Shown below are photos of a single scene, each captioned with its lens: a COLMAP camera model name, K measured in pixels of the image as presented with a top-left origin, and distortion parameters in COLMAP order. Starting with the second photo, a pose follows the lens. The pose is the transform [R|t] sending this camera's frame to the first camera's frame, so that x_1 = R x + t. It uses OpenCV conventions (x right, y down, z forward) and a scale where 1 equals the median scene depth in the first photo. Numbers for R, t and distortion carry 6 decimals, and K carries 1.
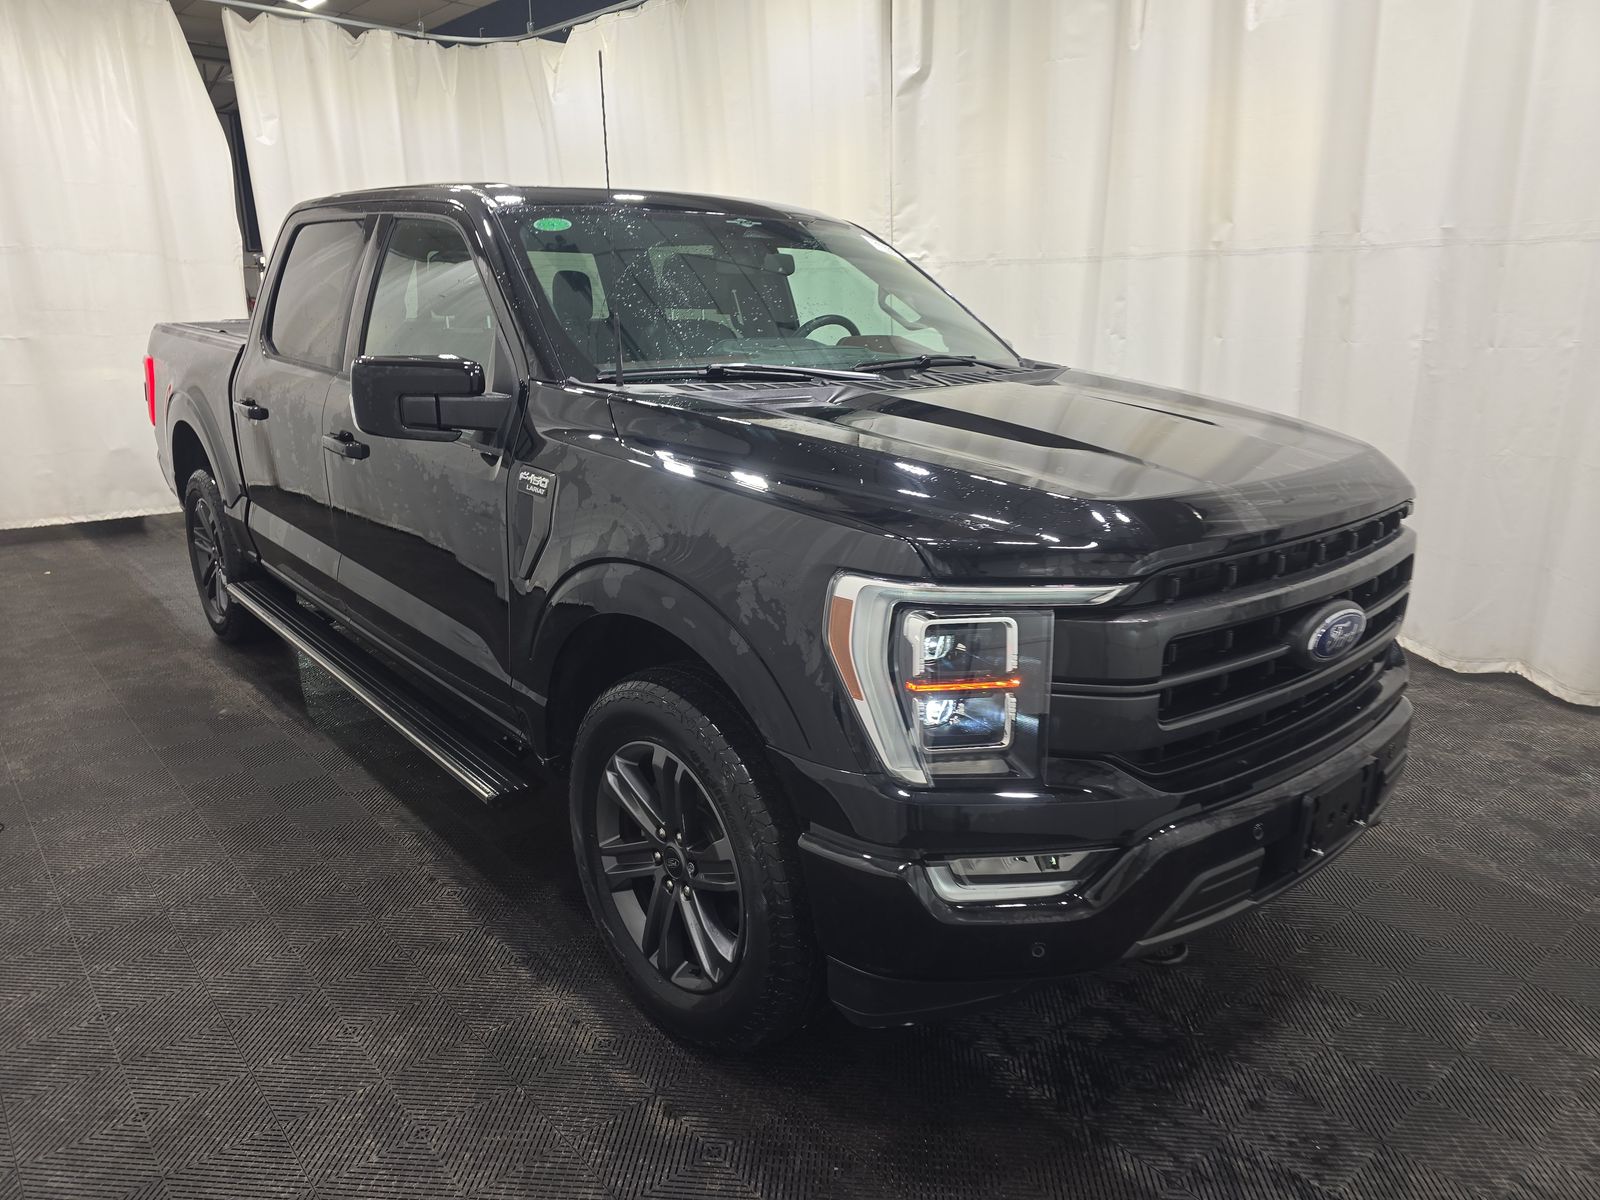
lens RADIAL K [[1062.9, 0, 800.0], [0, 1062.9, 600.0], [0, 0, 1]] dist [0.052697, -0.049672]
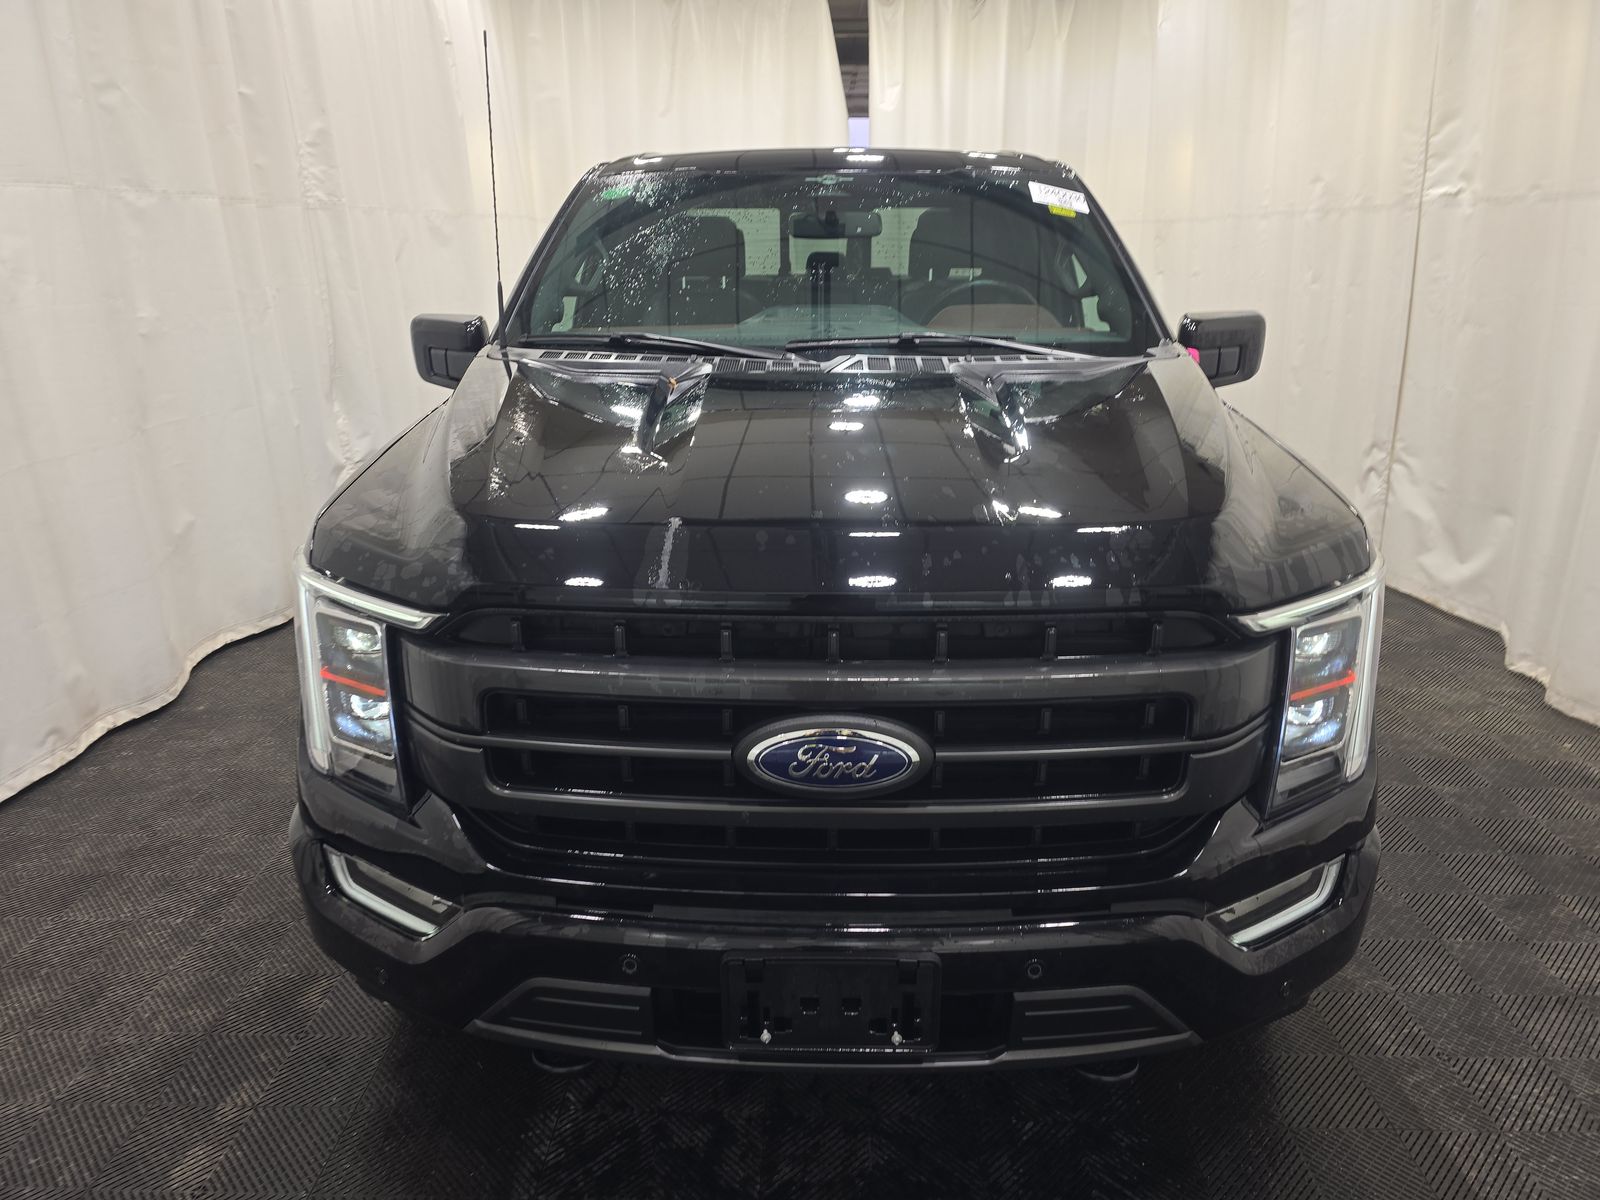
lens RADIAL K [[1062.9, 0, 800.0], [0, 1062.9, 600.0], [0, 0, 1]] dist [0.052697, -0.049672]
pose [[0.747001, 0.202207, -0.633326, 0.308840], [-0.172388, 0.978954, 0.109230, -0.049247], [0.642084, 0.027583, 0.766138, 0.150167]]
